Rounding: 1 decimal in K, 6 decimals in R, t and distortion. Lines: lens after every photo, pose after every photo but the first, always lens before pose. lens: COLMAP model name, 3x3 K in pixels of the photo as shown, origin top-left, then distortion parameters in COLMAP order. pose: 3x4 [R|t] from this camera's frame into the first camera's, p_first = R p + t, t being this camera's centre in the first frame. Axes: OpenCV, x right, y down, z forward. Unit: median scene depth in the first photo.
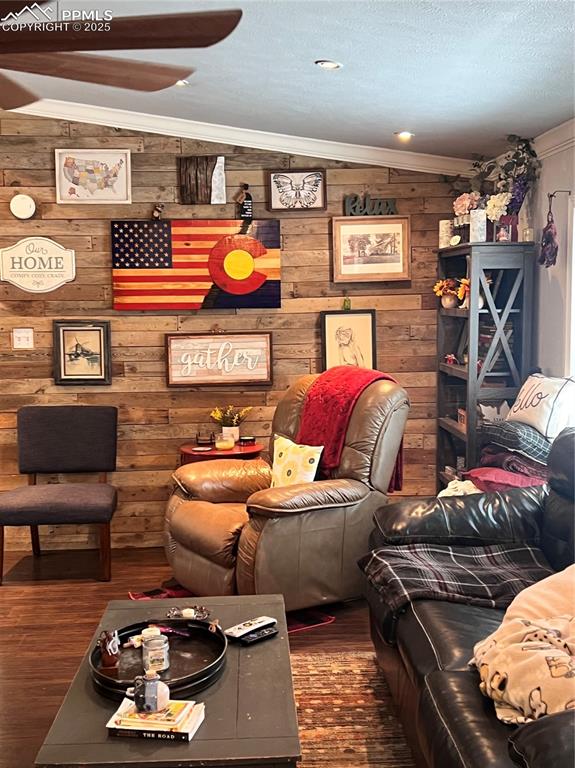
lens RADIAL K [[1018.2, 0, 287.5], [0, 1018.2, 384.0], [0, 0, 1]] dist [0.179724, -0.013796]
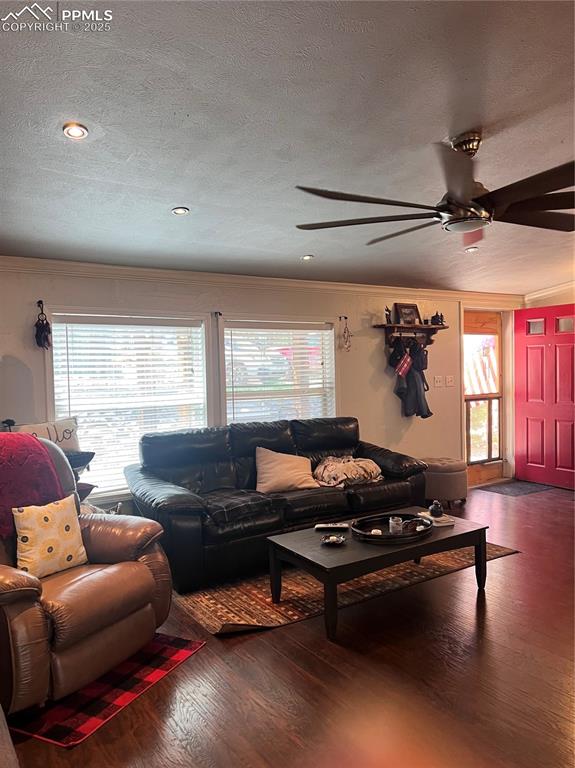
lens RADIAL K [[574.2, 0, 287.5], [0, 574.2, 384.0], [0, 0, 1]] dist [0.032380, -0.003829]
pose [[-0.519252, -0.003443, 0.854614, -0.527760], [0.101805, 0.992622, 0.065854, -0.065893], [-0.848536, 0.121199, -0.515071, 0.915031]]
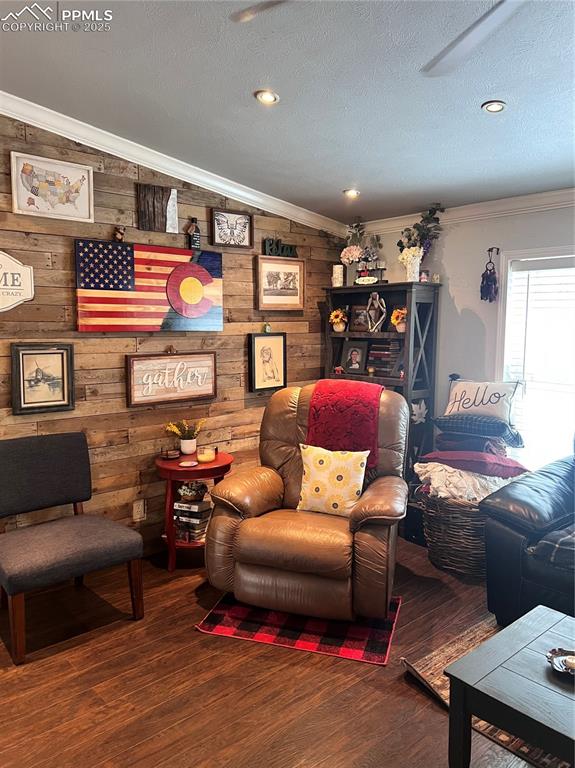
lens RADIAL K [[574.2, 0, 287.5], [0, 574.2, 384.0], [0, 0, 1]] dist [0.032380, -0.003829]
pose [[0.774033, -0.052411, 0.630972, -0.361196], [0.045525, 0.998596, 0.027101, -0.029286], [-0.631506, 0.007747, 0.775332, 0.458192]]
